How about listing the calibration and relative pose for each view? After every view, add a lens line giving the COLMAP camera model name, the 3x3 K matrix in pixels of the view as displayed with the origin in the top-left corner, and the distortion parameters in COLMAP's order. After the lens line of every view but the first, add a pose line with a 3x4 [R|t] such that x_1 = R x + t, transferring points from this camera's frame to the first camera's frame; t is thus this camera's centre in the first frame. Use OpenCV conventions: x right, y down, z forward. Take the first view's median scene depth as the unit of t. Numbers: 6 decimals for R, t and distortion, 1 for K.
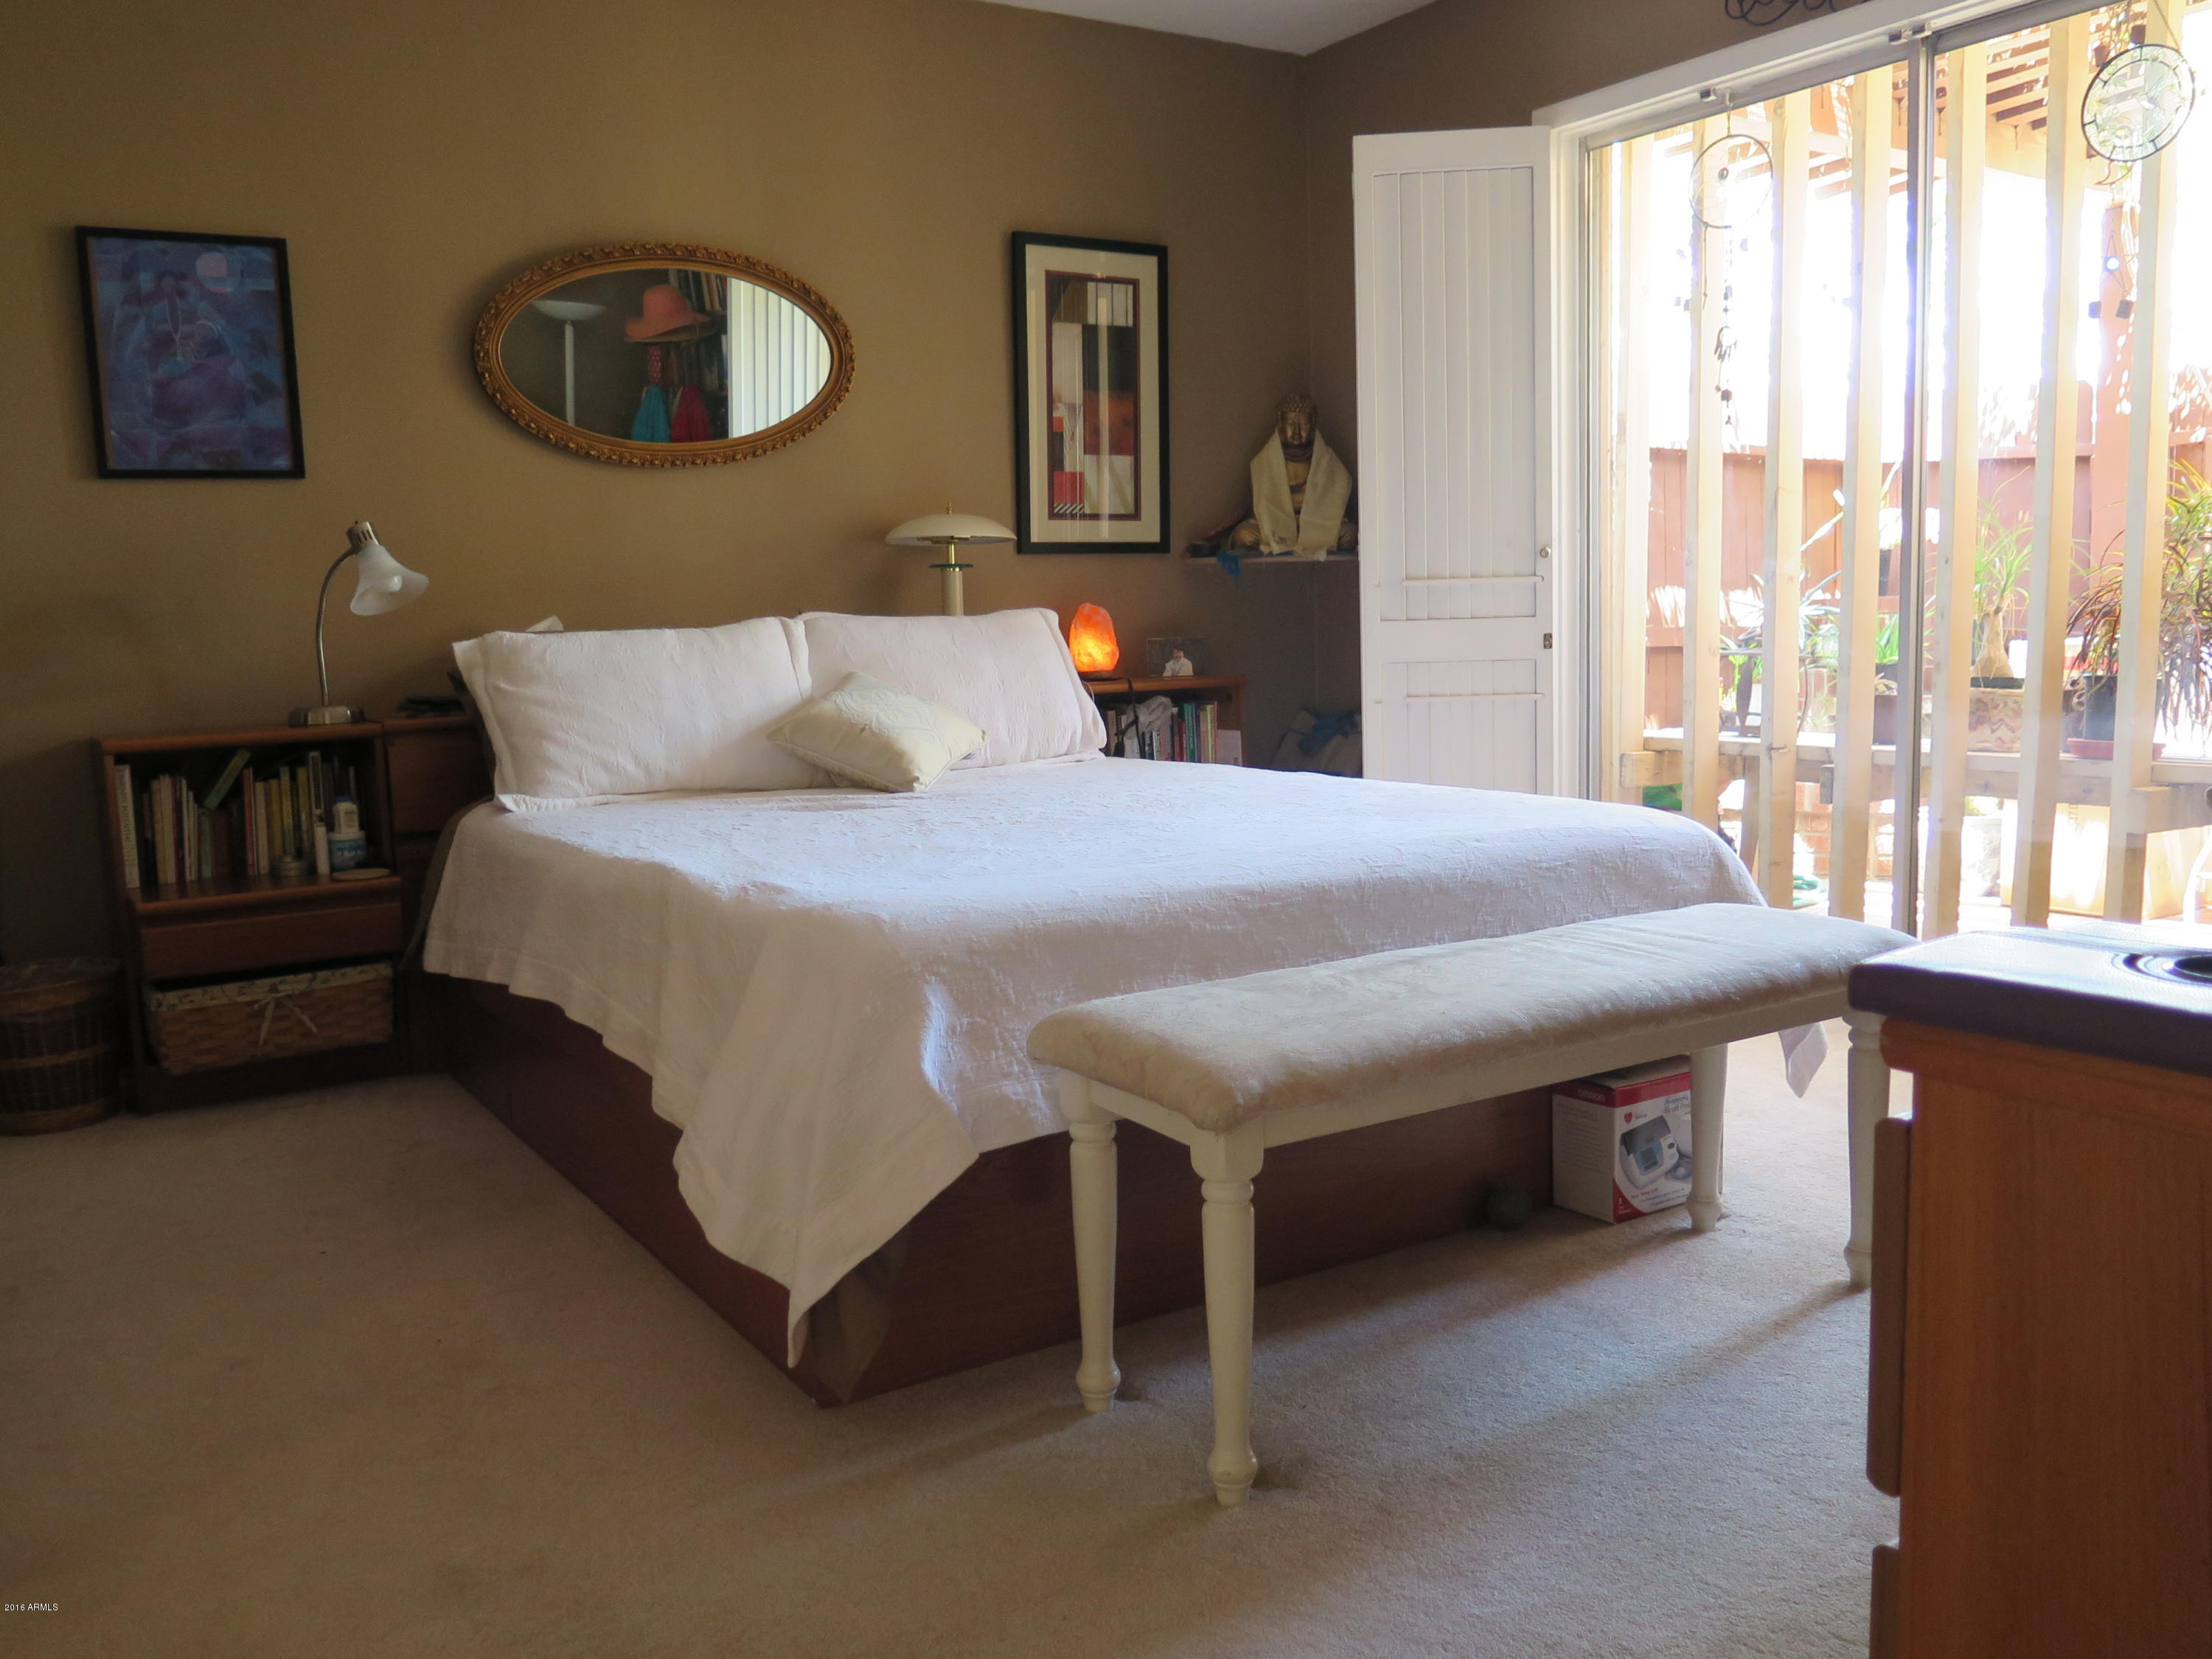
lens RADIAL K [[1853.7, 0, 1110.3], [0, 1853.7, 829.3], [0, 0, 1]] dist [-0.018633, -0.001268]
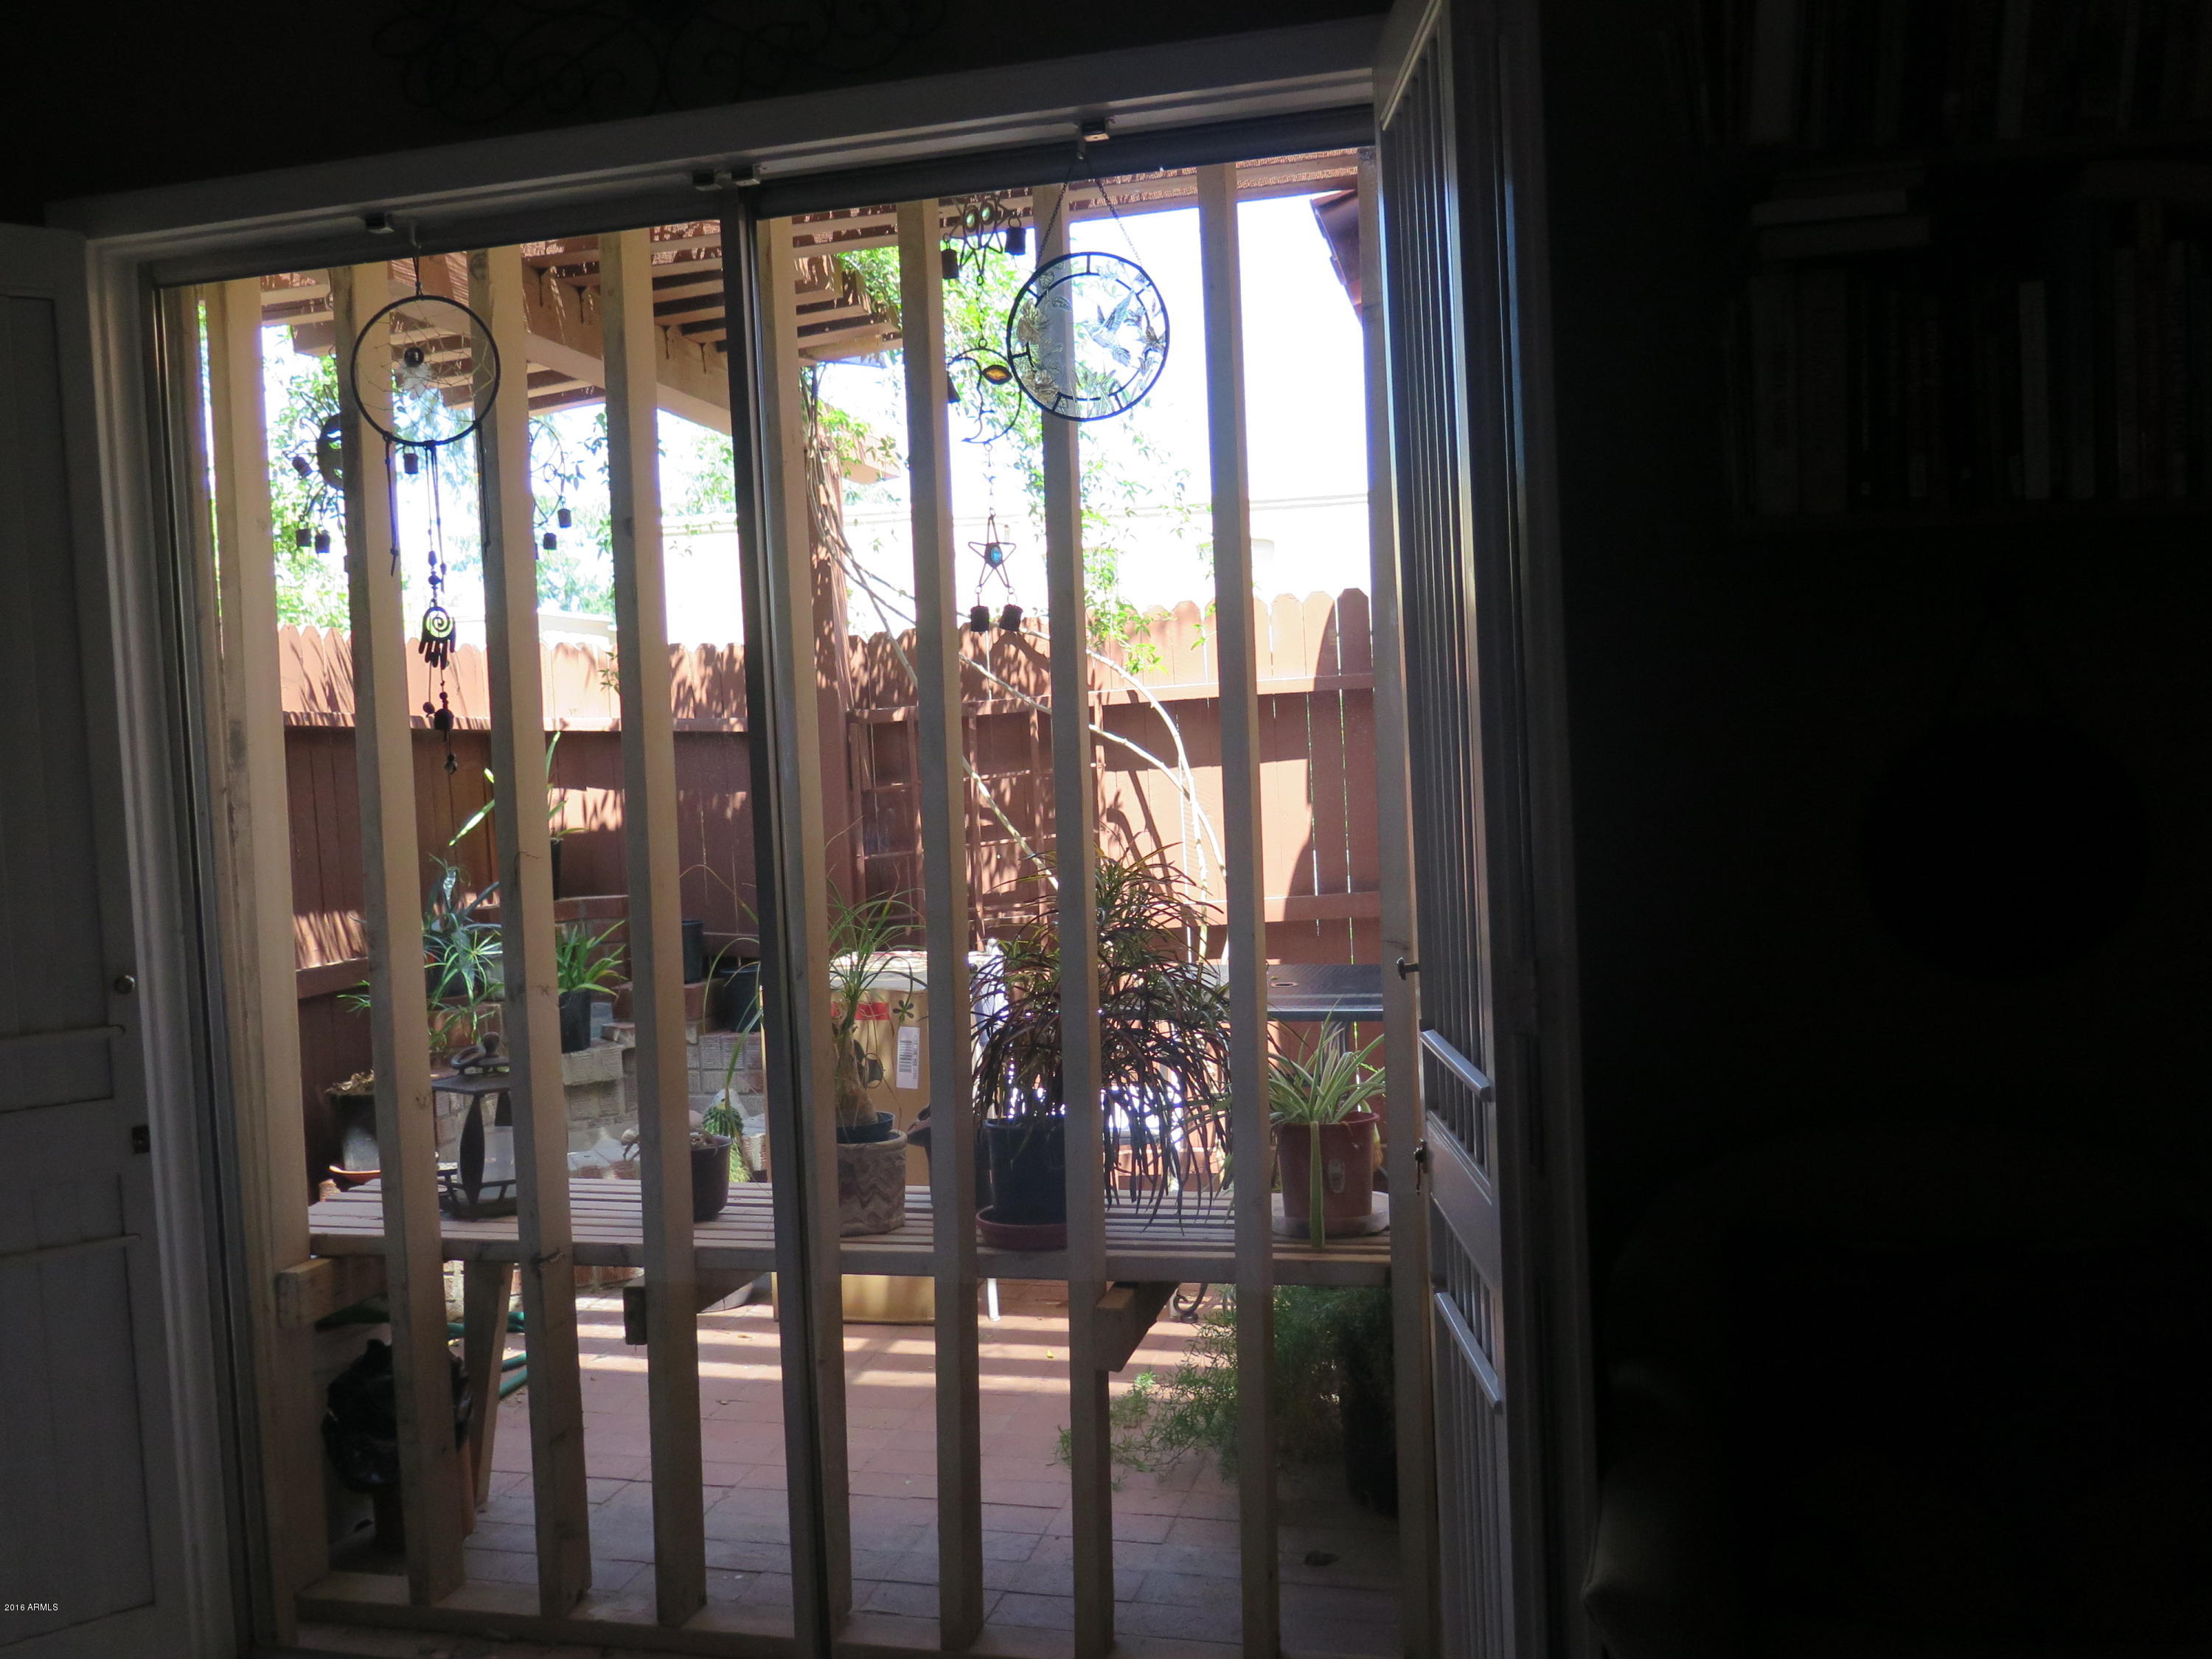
lens RADIAL K [[1853.7, 0, 1110.3], [0, 1853.7, 829.3], [0, 0, 1]] dist [-0.018633, -0.001268]
pose [[0.728885, -0.036844, 0.683644, 0.074729], [0.103832, 0.992949, -0.057189, -0.133122], [-0.676717, 0.112669, 0.727571, 0.393536]]
